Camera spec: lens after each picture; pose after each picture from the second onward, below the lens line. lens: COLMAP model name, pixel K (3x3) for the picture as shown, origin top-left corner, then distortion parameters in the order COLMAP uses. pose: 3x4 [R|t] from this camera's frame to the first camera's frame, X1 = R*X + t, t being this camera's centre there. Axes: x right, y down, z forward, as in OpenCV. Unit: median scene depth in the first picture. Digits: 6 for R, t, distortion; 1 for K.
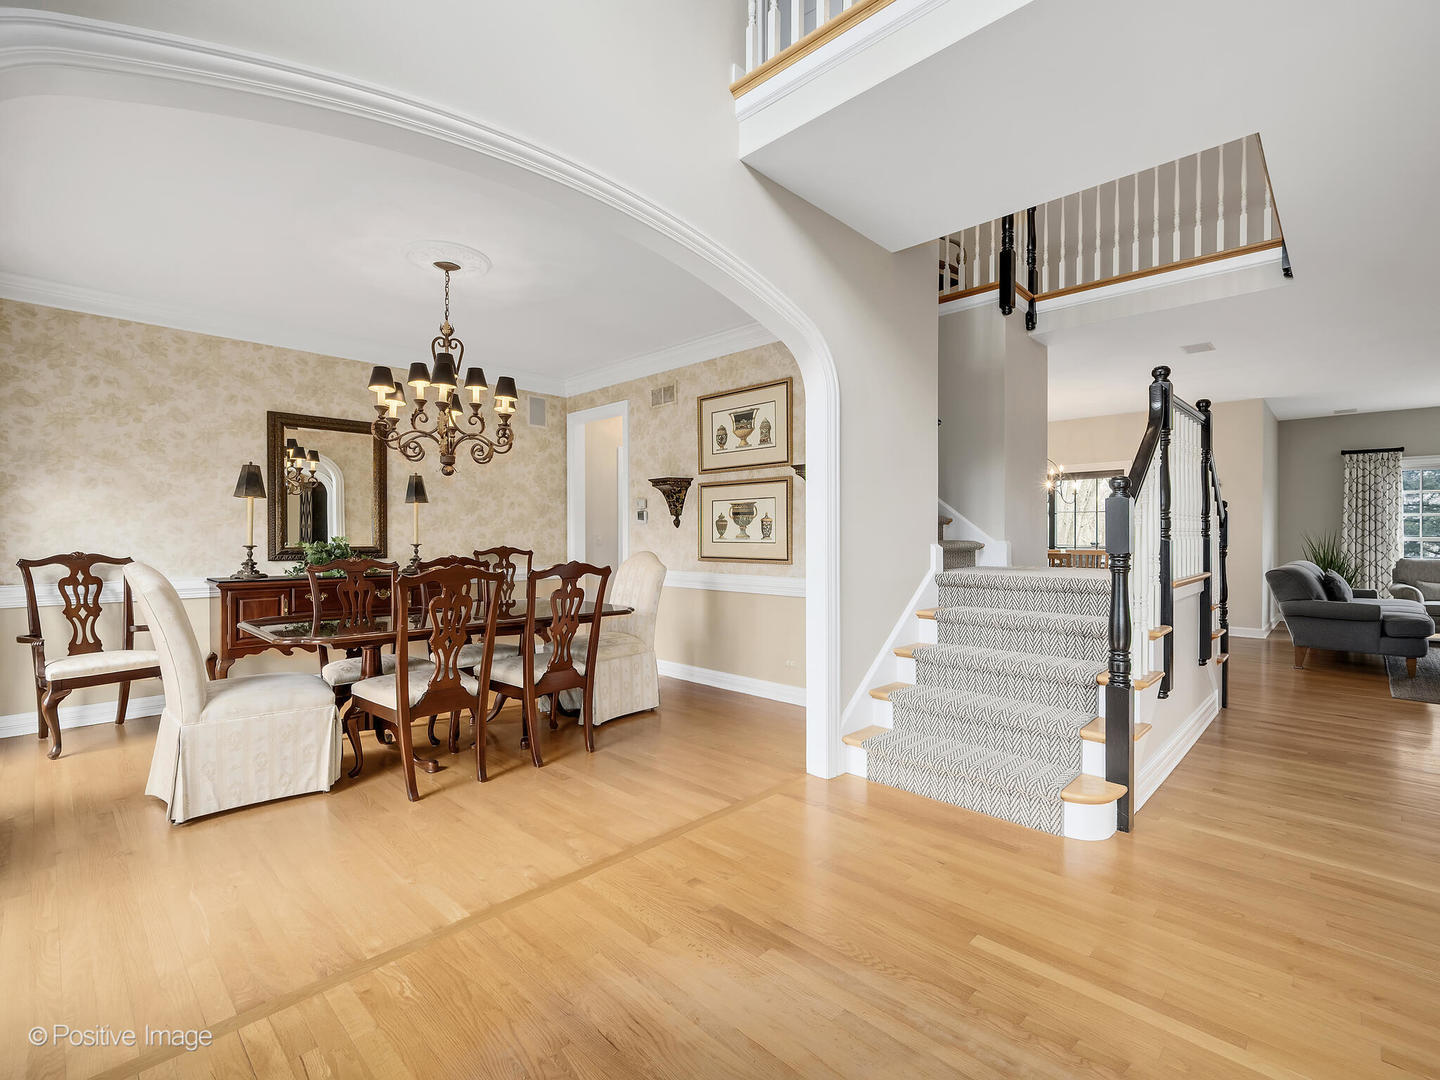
lens RADIAL K [[664.4, 0, 720.0], [0, 664.4, 540.0], [0, 0, 1]] dist [-0.000773, 0.000031]
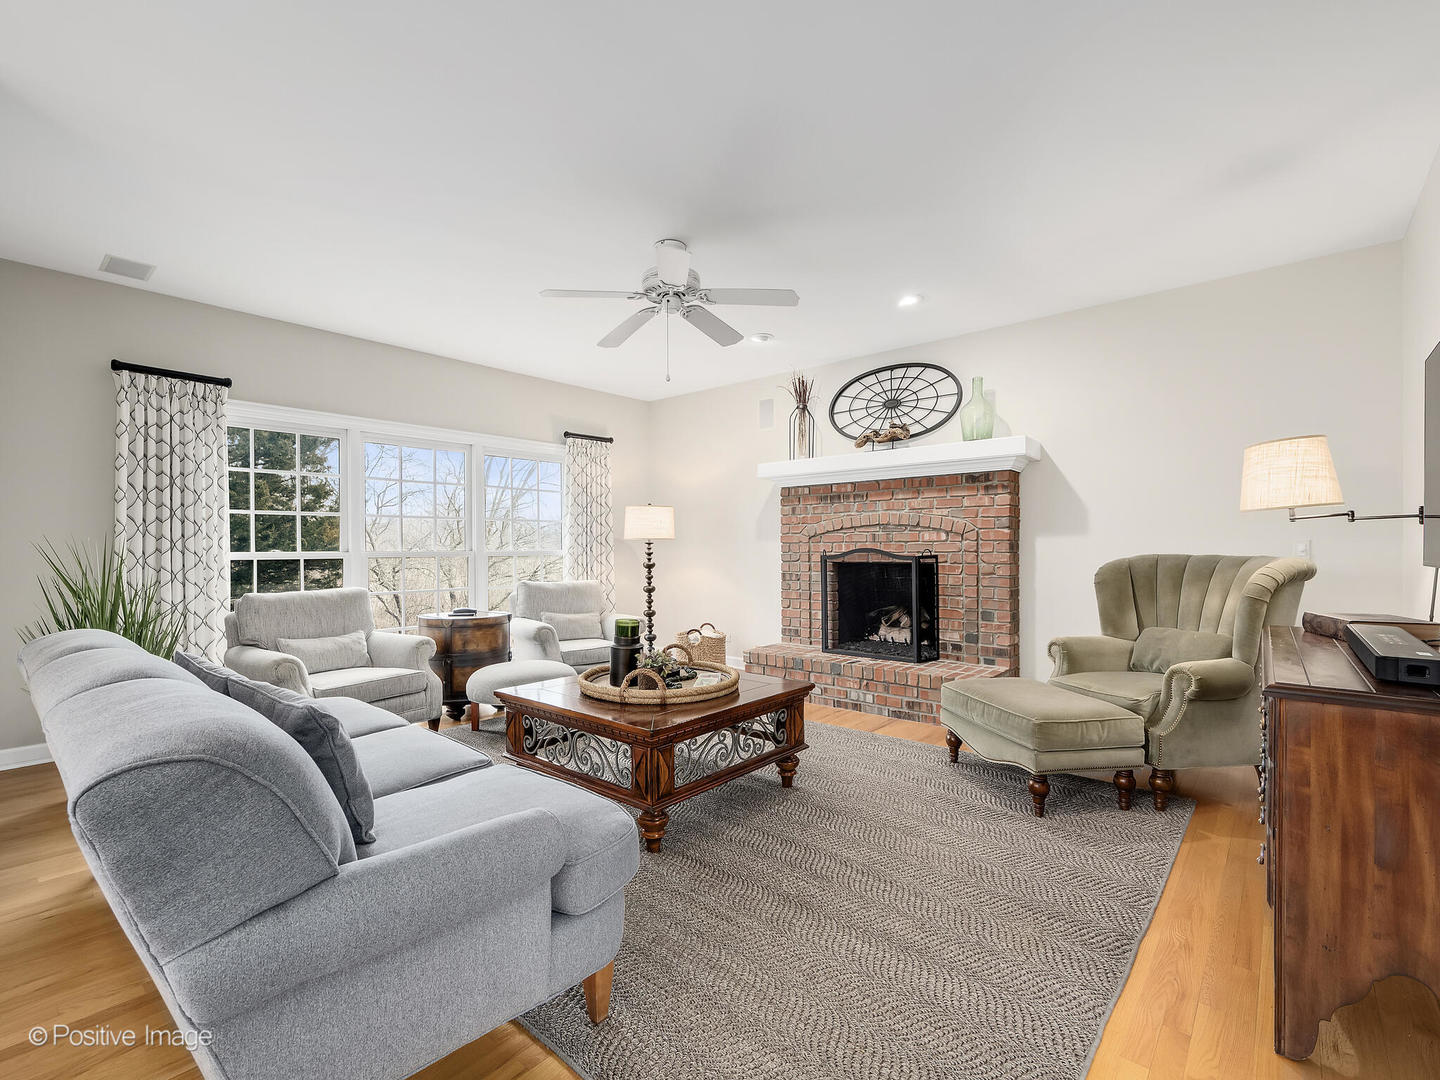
lens RADIAL K [[664.4, 0, 720.0], [0, 664.4, 540.0], [0, 0, 1]] dist [-0.000773, 0.000031]
pose [[-0.064344, 0.004198, 0.997919, 0.476177], [0.005488, 0.999978, -0.003853, -0.009815], [-0.997913, 0.005228, -0.064365, 0.637517]]
